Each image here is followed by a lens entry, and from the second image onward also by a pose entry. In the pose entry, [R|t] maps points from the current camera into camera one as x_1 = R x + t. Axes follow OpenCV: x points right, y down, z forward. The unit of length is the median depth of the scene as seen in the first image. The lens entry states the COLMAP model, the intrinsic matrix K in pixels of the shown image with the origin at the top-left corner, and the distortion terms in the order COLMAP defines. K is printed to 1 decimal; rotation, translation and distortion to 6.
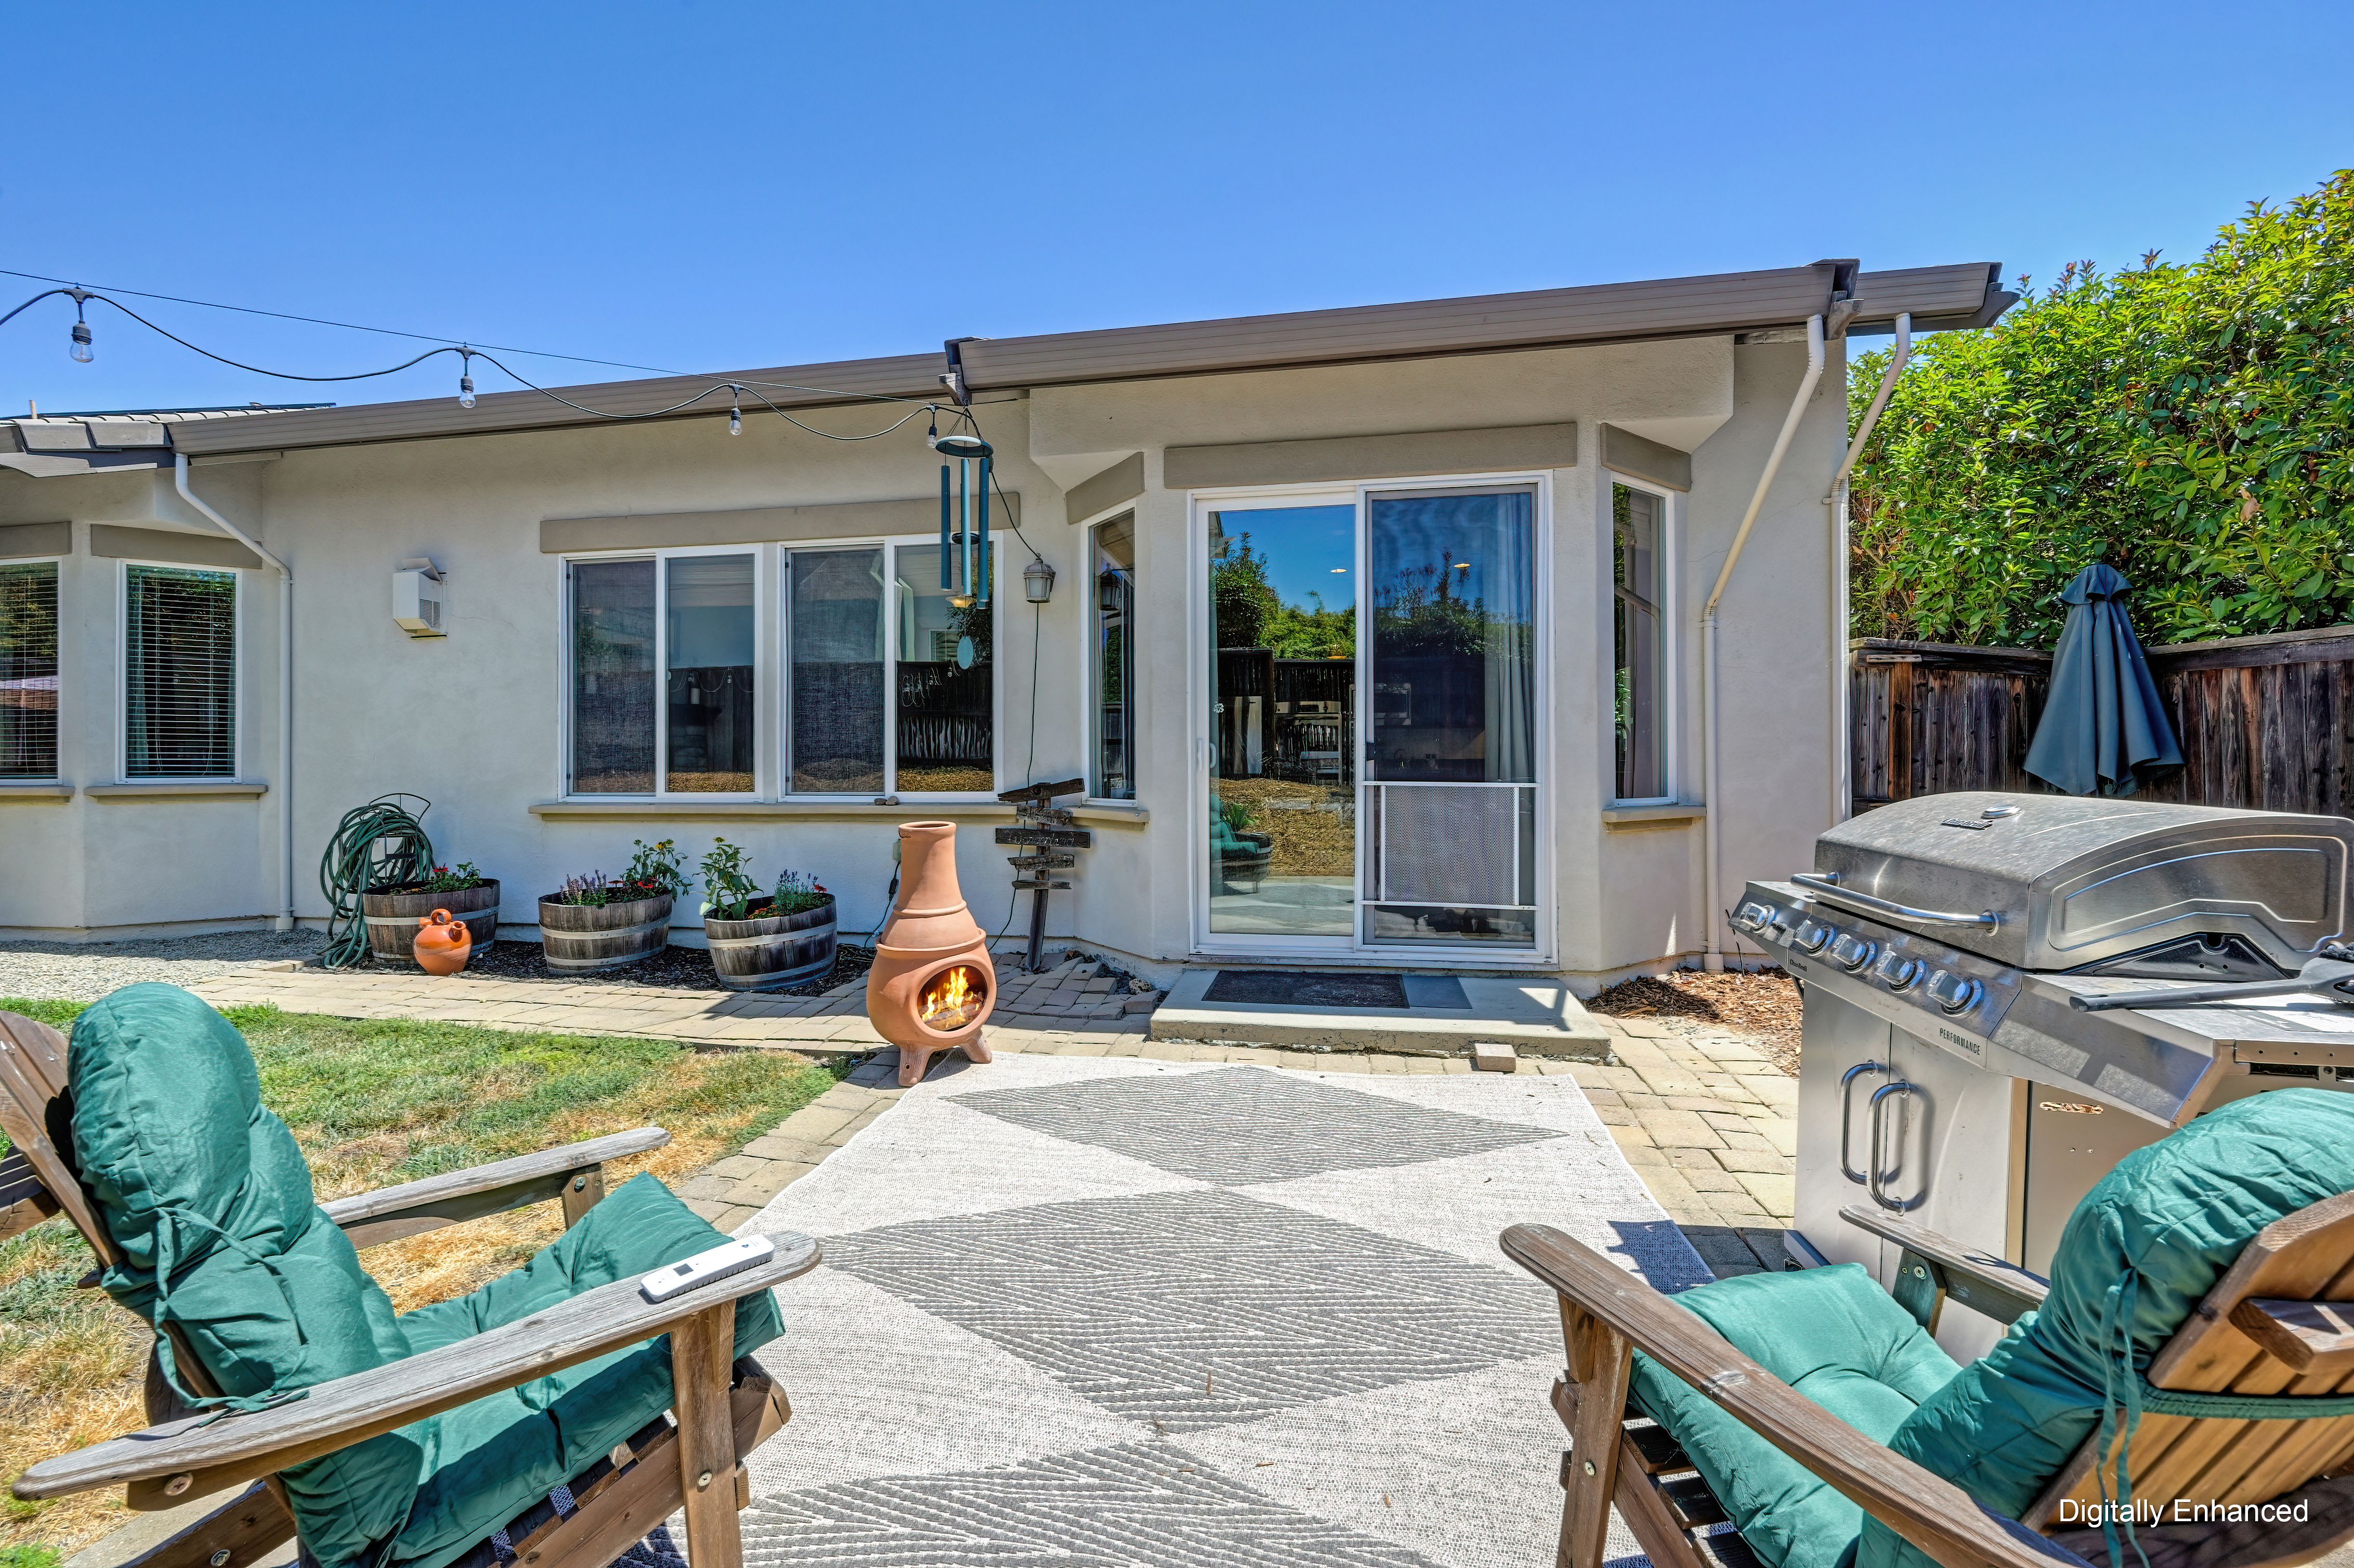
lens RADIAL K [[956.1, 0, 1191.4], [0, 956.1, 755.1], [0, 0, 1]] dist [-0.000563, 0.000442]
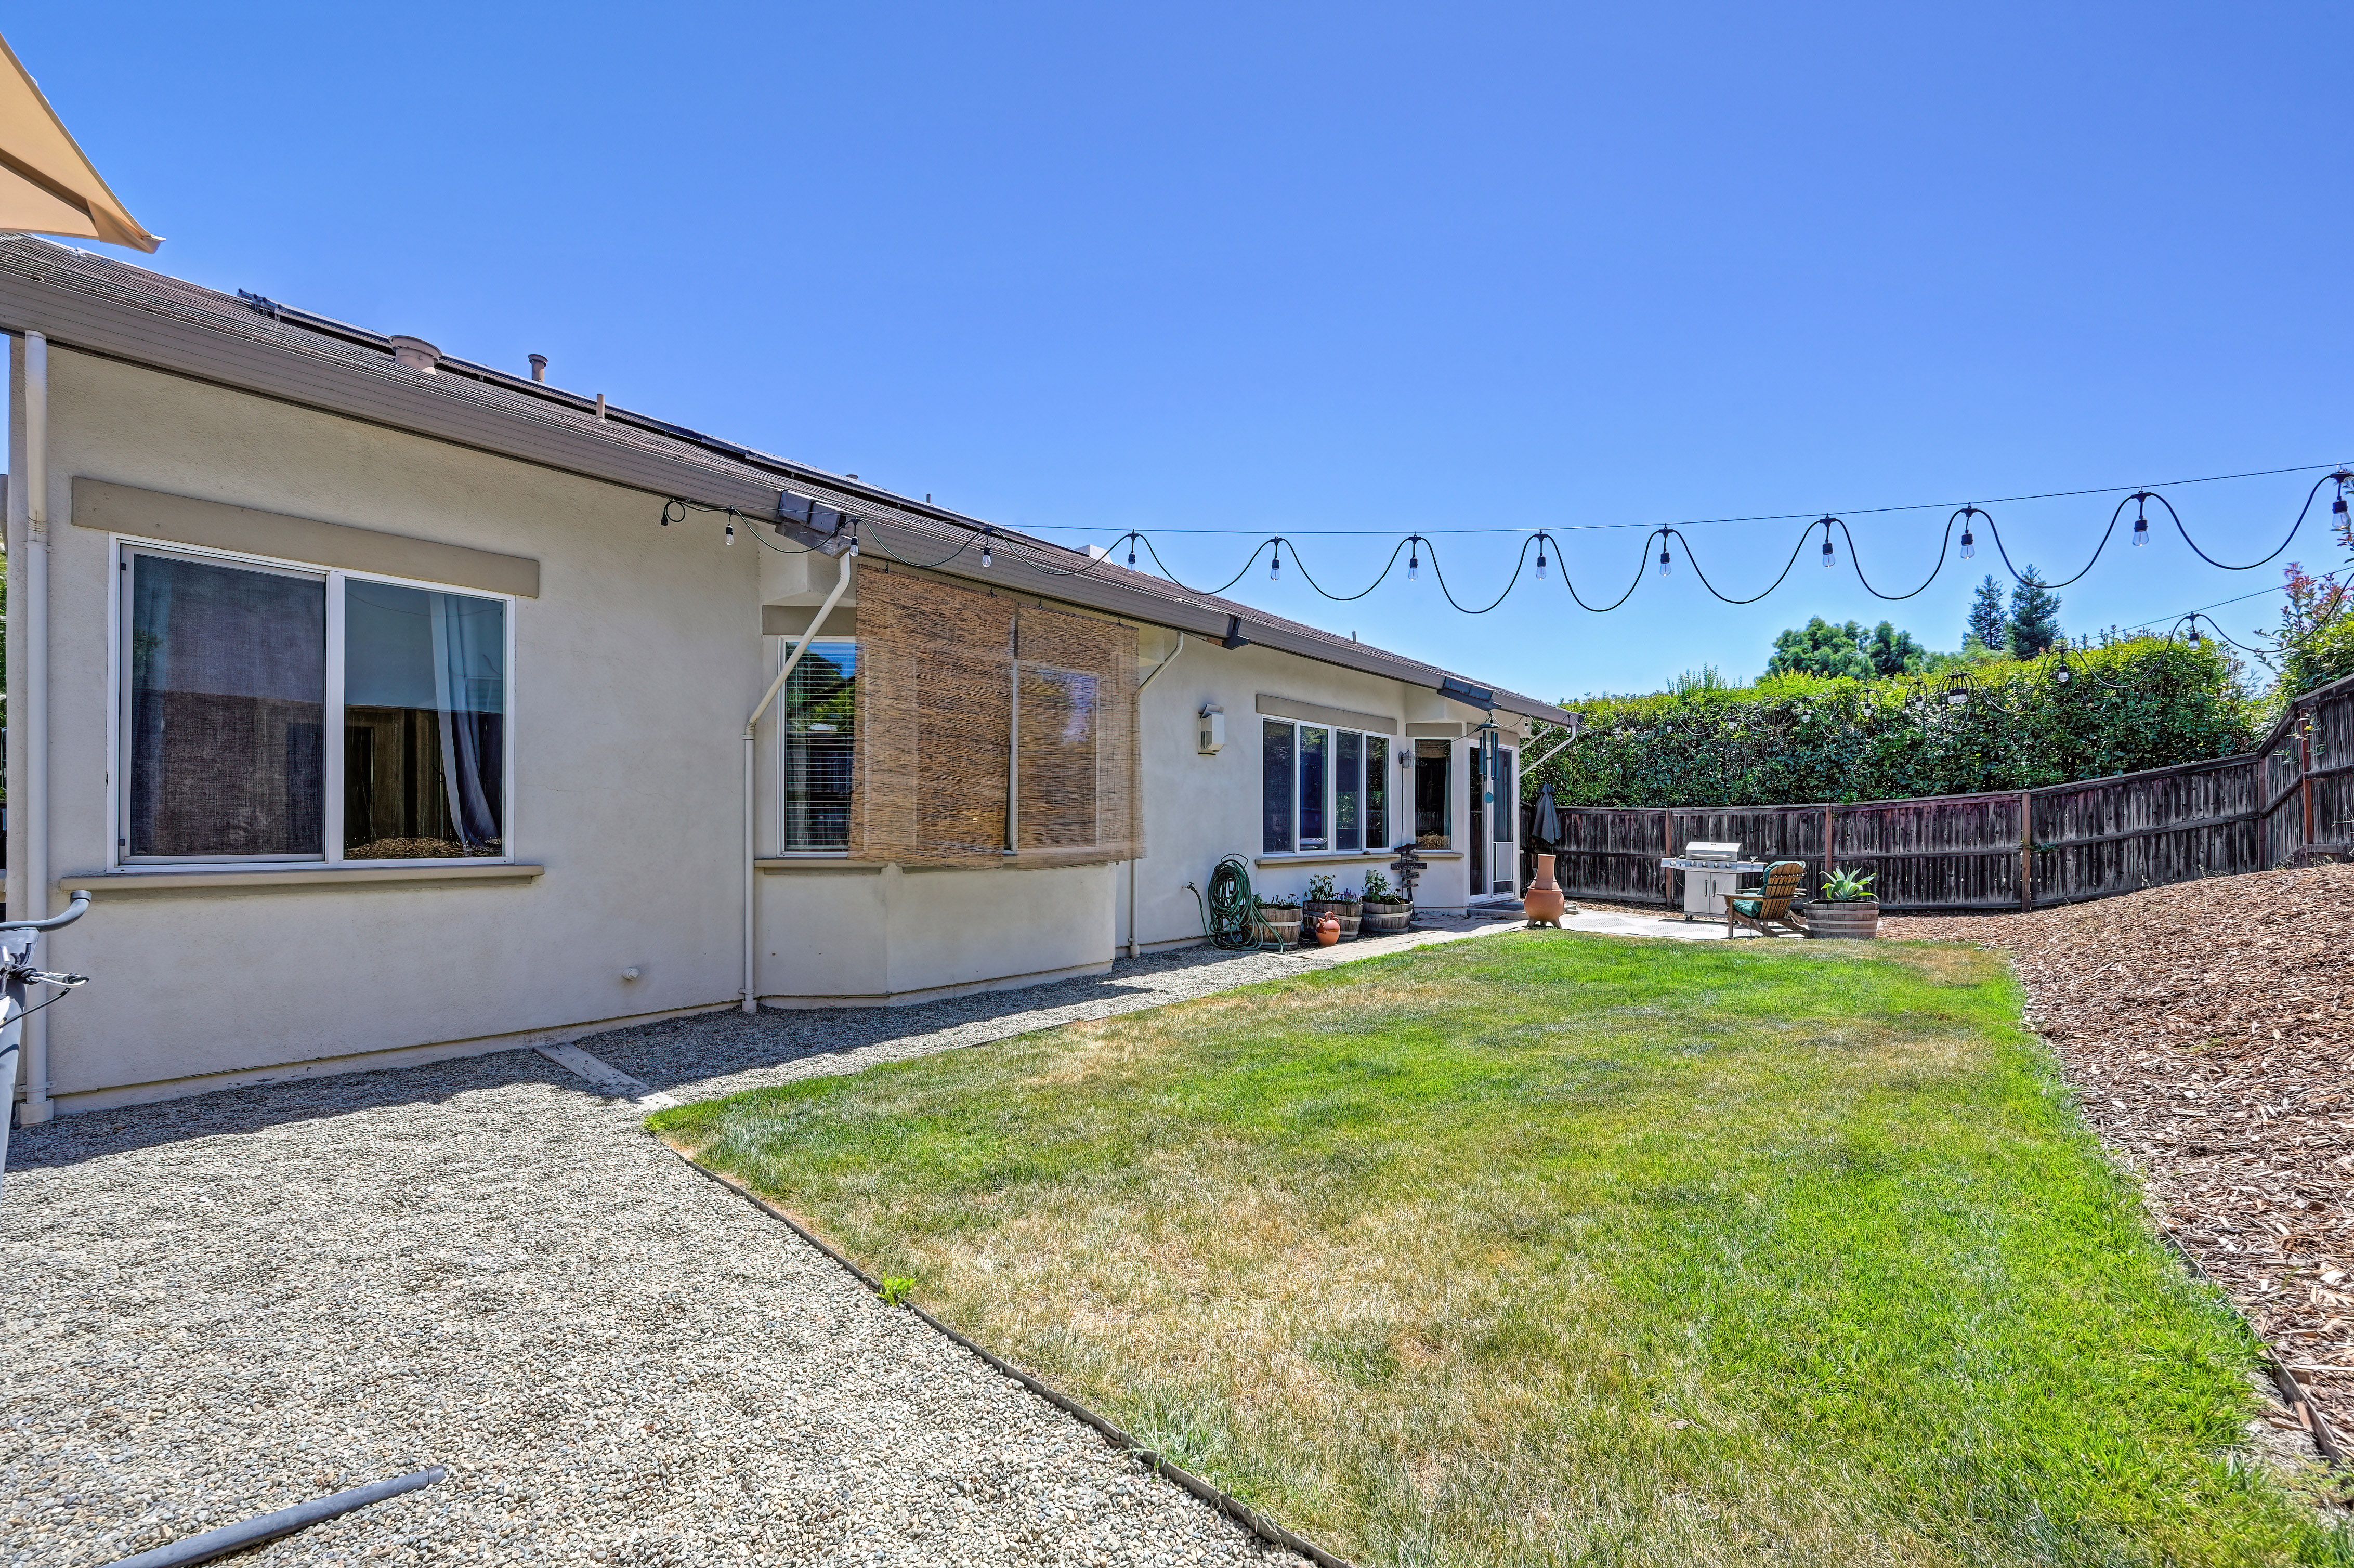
lens RADIAL K [[929.3, 0, 1178.4], [0, 929.3, 813.0], [0, 0, 1]] dist [-0.001573, -0.000351]
pose [[0.502905, 0.018903, 0.864135, -2.474589], [-0.014705, 0.999803, -0.013313, -0.008033], [-0.864217, -0.006012, 0.503084, 0.320640]]
